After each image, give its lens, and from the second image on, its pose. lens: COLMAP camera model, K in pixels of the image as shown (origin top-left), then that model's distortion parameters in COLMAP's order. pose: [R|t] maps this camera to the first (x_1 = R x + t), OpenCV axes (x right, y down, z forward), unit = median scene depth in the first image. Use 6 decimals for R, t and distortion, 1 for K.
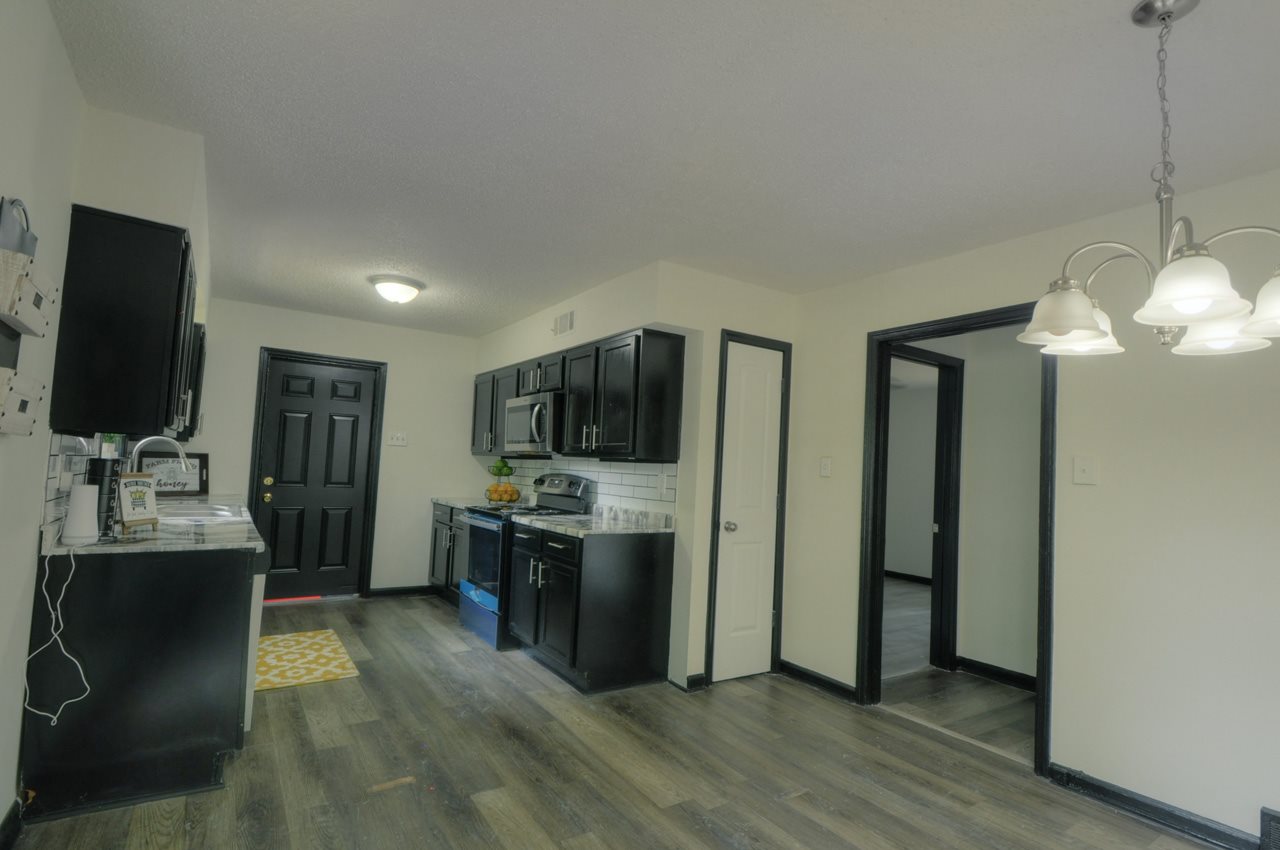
lens RADIAL K [[618.5, 0, 635.3], [0, 618.5, 425.0], [0, 0, 1]] dist [0.000728, -0.000418]
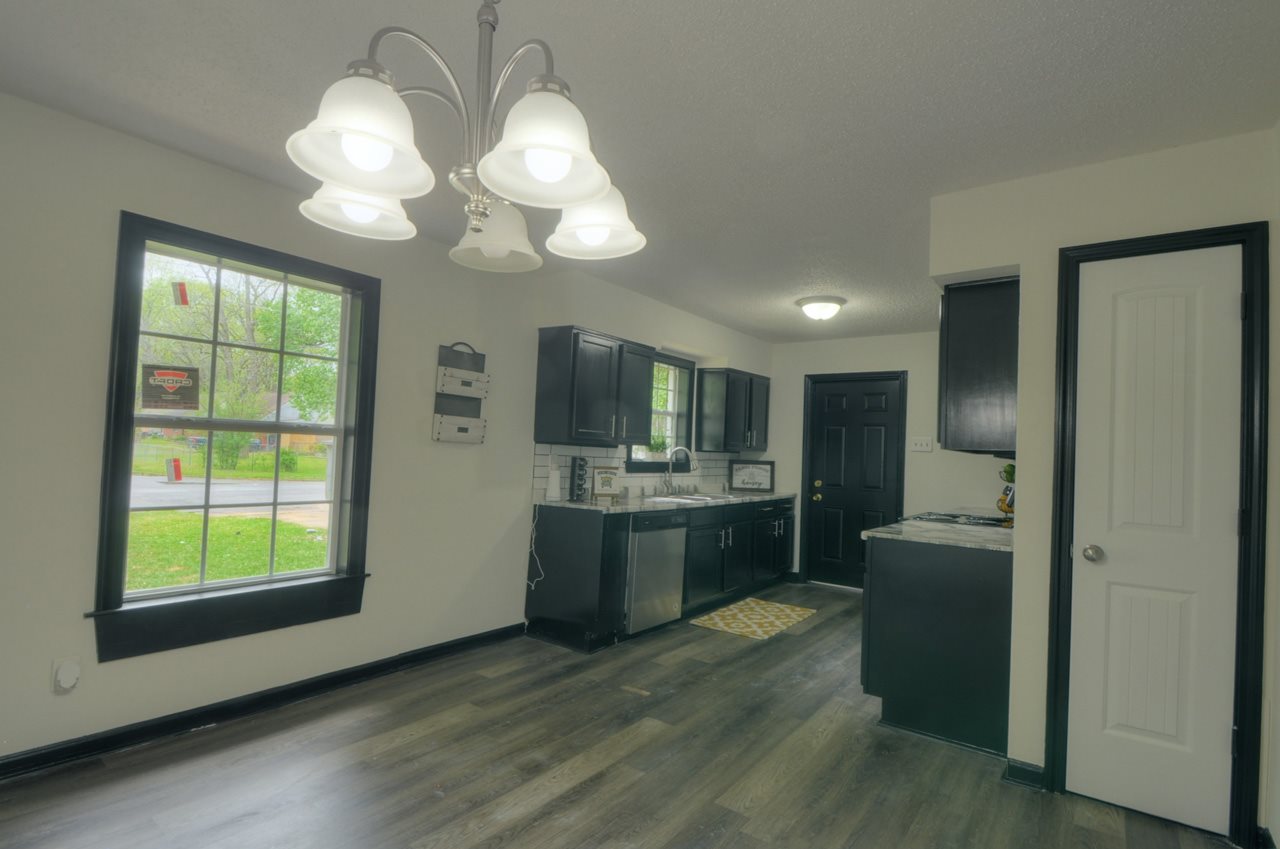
lens RADIAL K [[618.5, 0, 635.3], [0, 618.5, 424.5], [0, 0, 1]] dist [0.000728, -0.000418]
pose [[0.329466, -0.076811, -0.941038, 0.596456], [0.042132, 0.996889, -0.066619, 0.055734], [0.943227, -0.017699, 0.331677, 0.356702]]
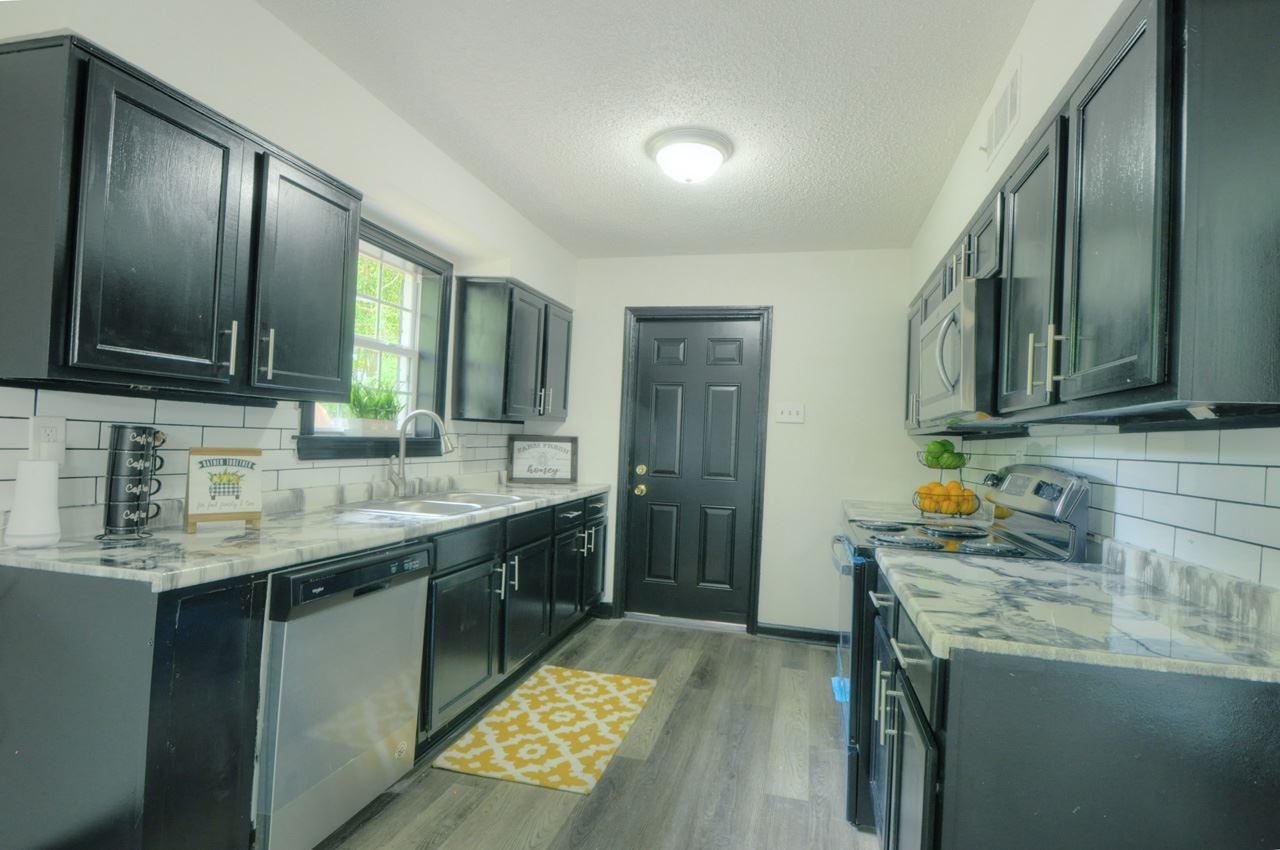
lens RADIAL K [[626.9, 0, 653.7], [0, 626.9, 434.0], [0, 0, 1]] dist [0.002194, -0.000347]
pose [[0.671895, -0.024597, -0.740238, 0.050074], [0.041009, 0.999151, 0.004023, 0.055203], [0.739510, -0.033059, 0.672333, 0.616523]]
